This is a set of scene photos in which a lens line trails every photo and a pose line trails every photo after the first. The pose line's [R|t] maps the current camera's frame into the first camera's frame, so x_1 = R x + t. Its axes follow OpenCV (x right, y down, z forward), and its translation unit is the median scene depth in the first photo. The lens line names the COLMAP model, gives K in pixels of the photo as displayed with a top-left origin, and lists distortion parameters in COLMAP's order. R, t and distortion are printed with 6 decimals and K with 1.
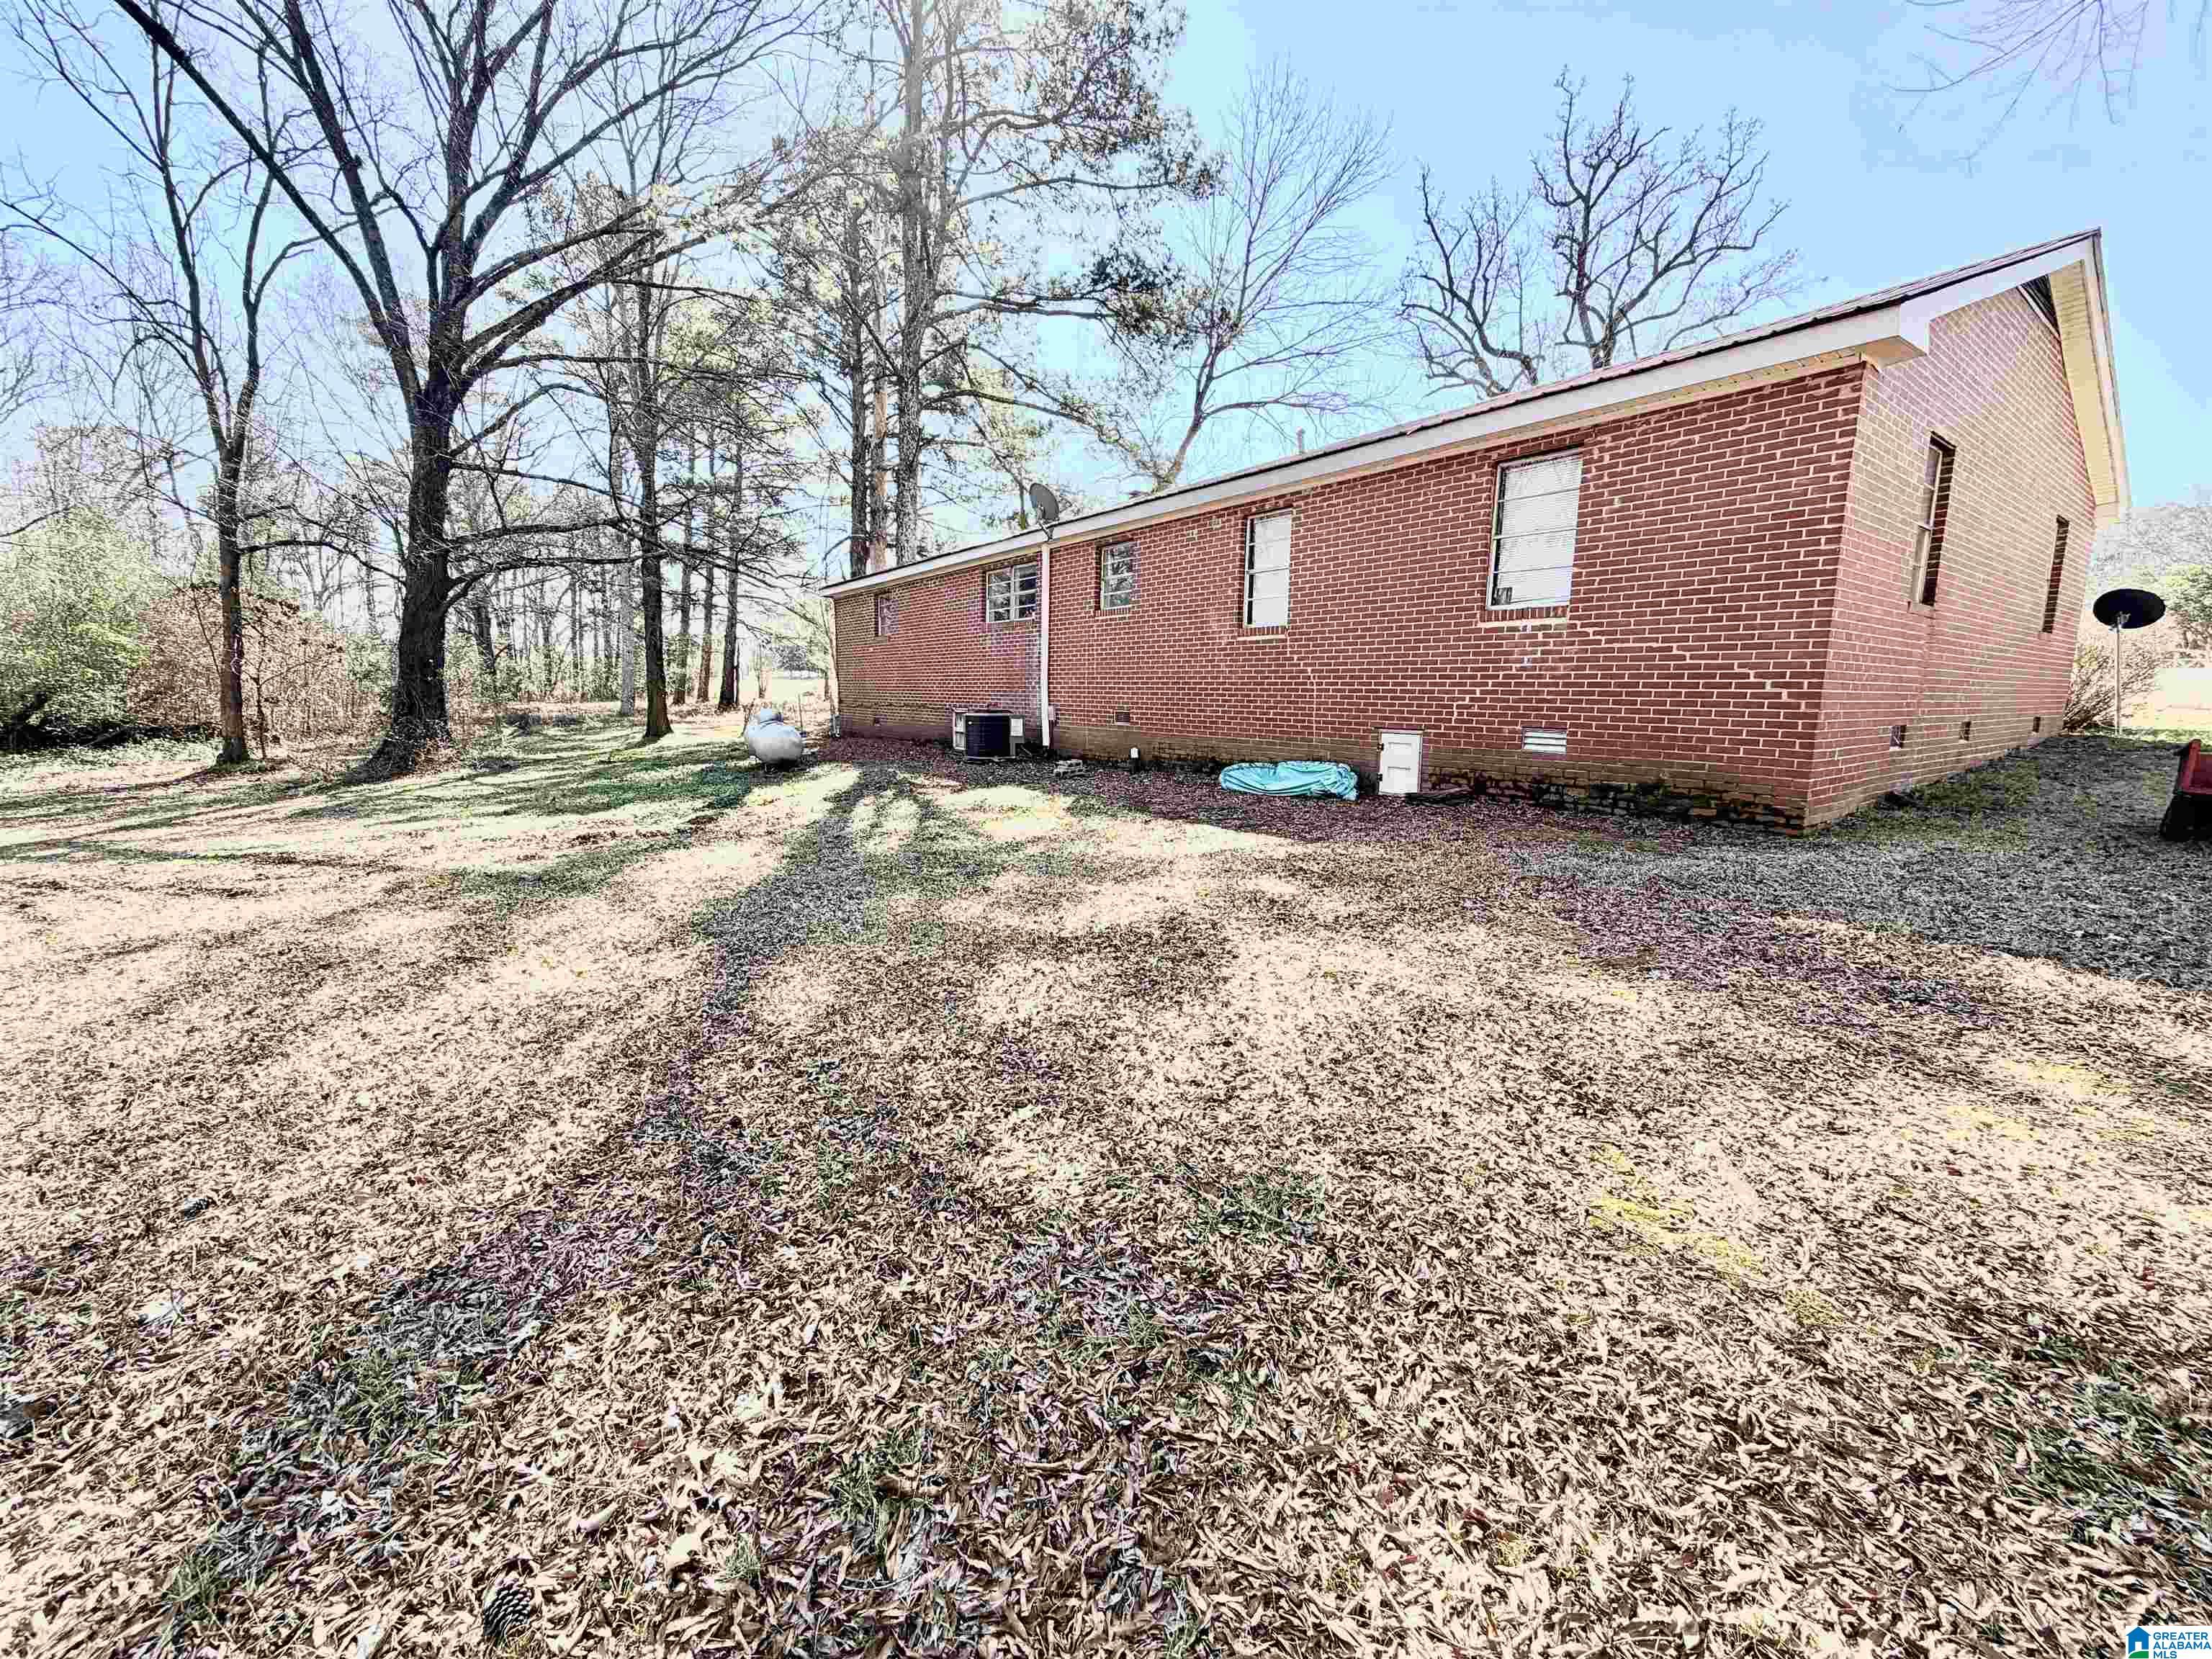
lens RADIAL K [[882.1, 0, 1104.6], [0, 882.1, 823.8], [0, 0, 1]] dist [0.003099, 0.000204]
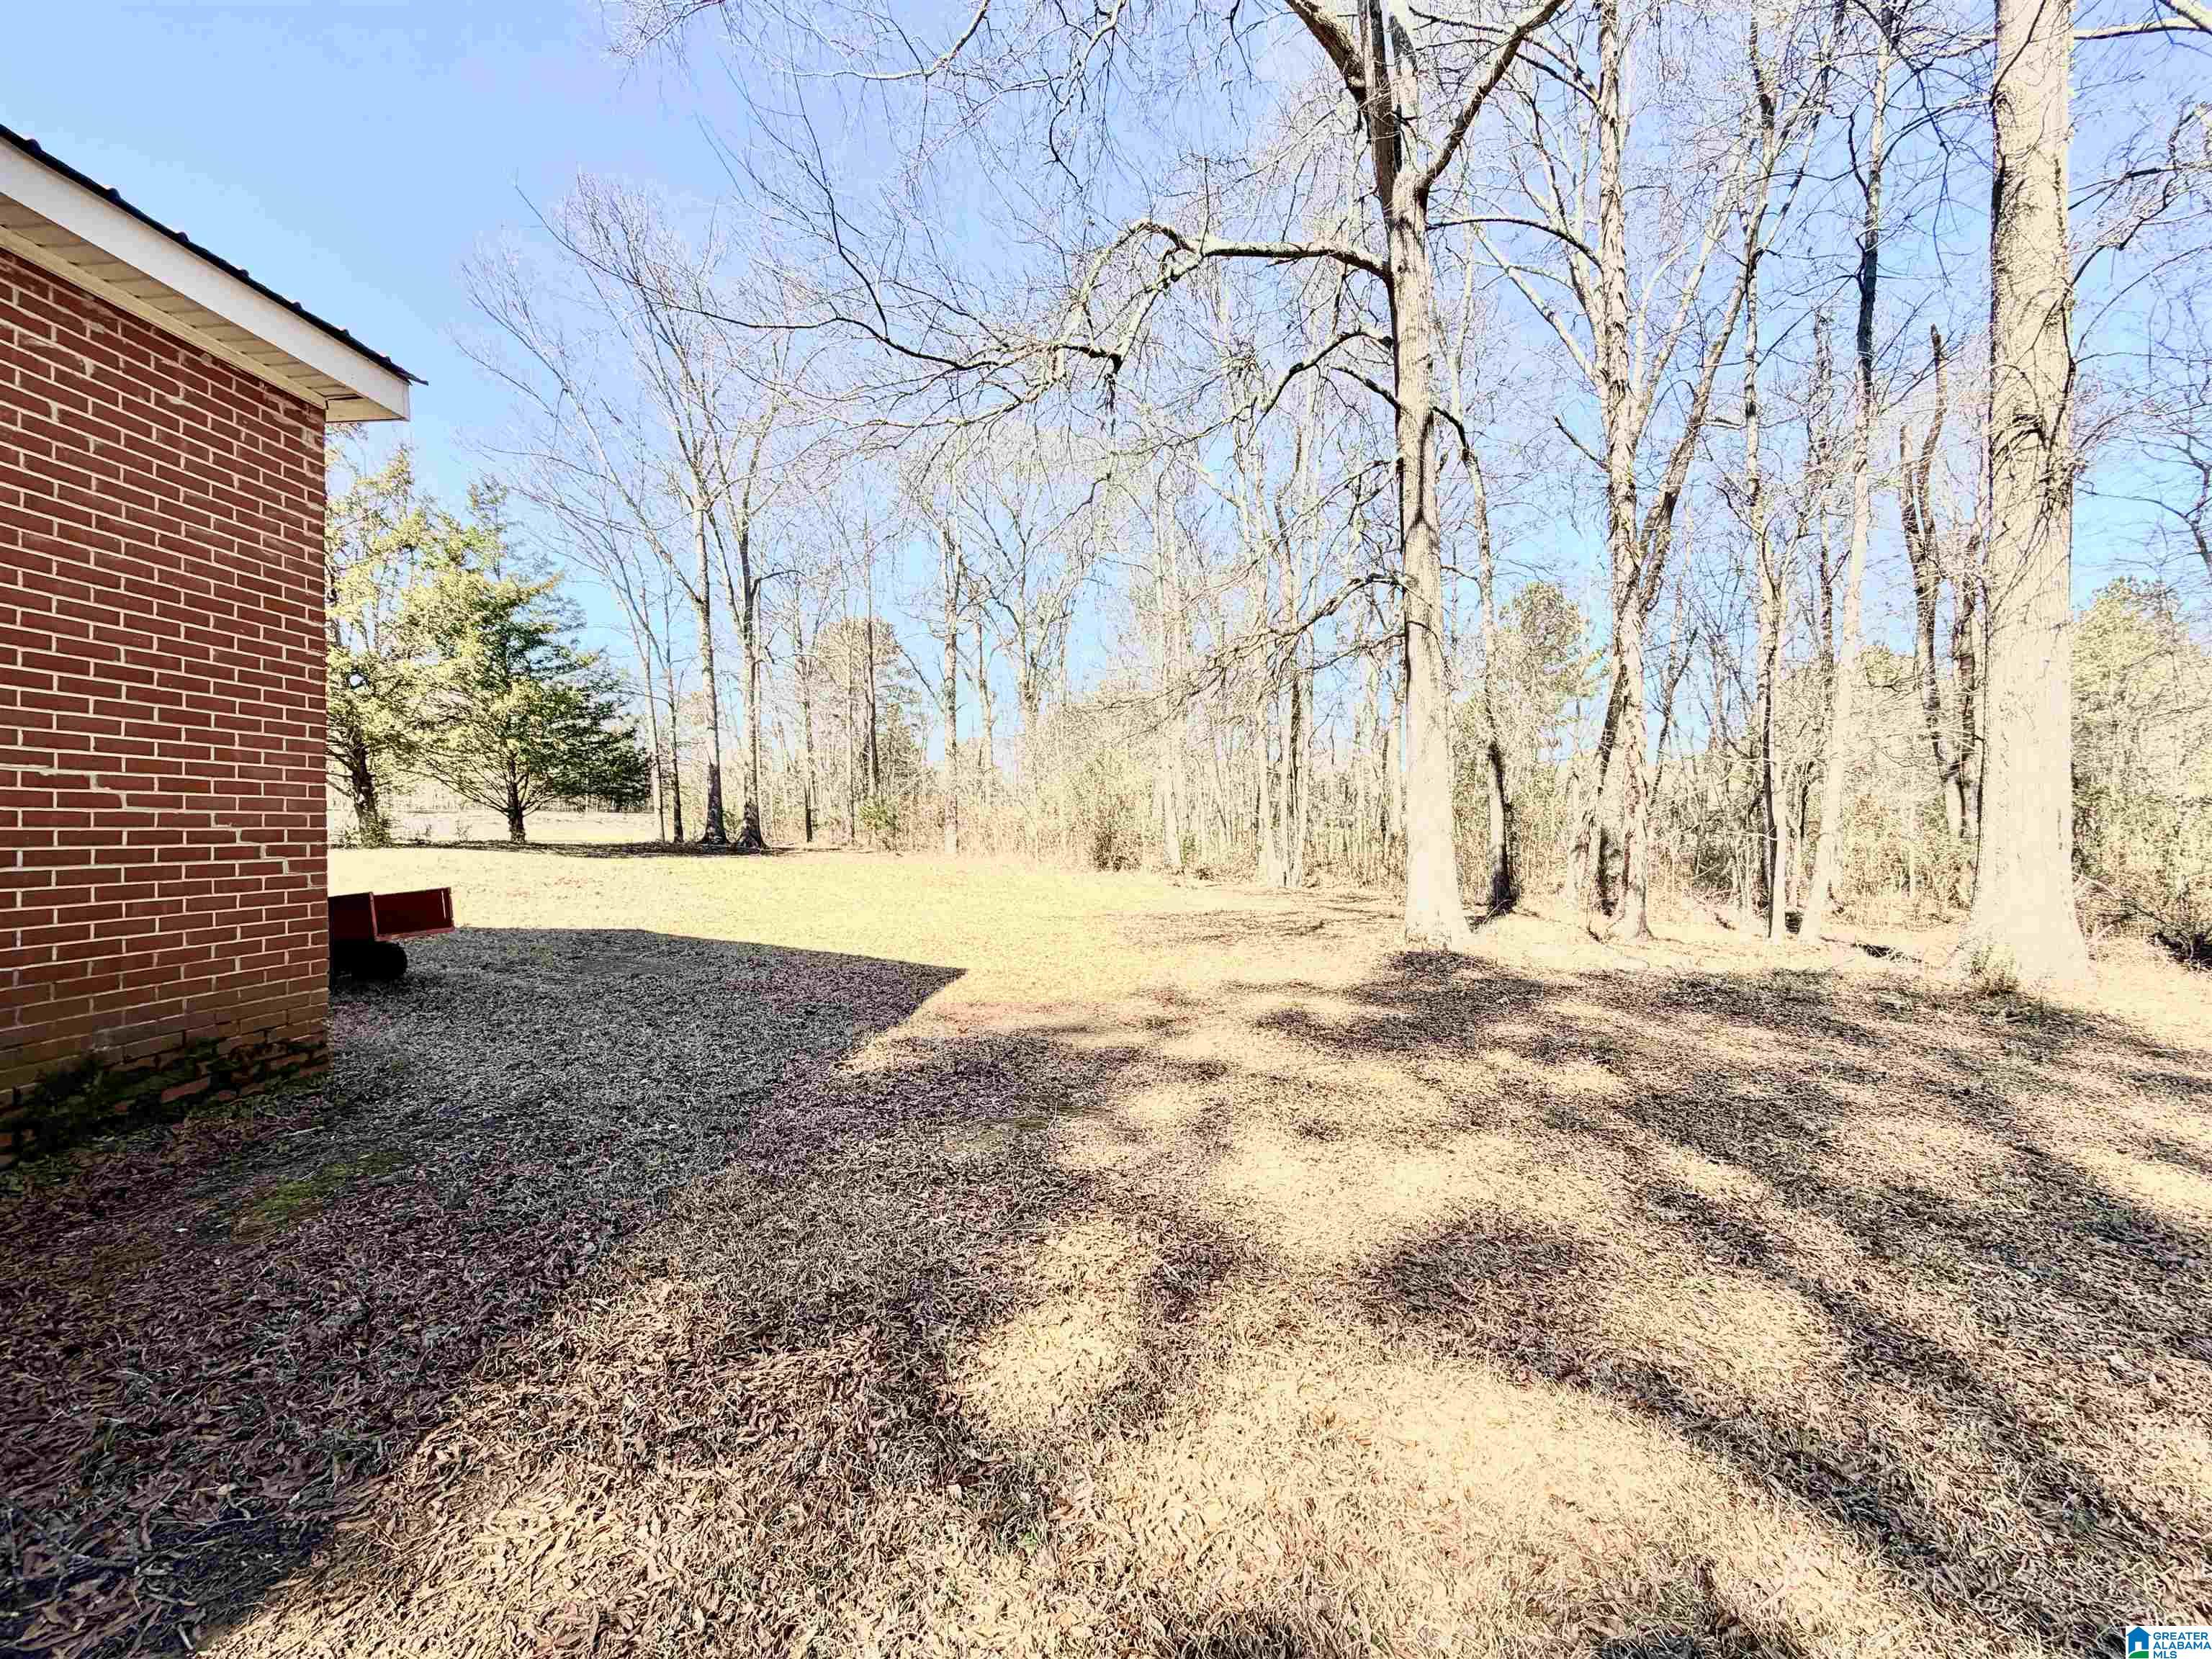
lens RADIAL K [[882.1, 0, 1105.3], [0, 882.1, 831.8], [0, 0, 1]] dist [0.003099, 0.000204]
pose [[-0.767768, -0.013470, 0.640586, -0.091087], [0.089266, 0.987780, 0.127759, -0.193200], [-0.634479, 0.155272, -0.757183, 1.071729]]
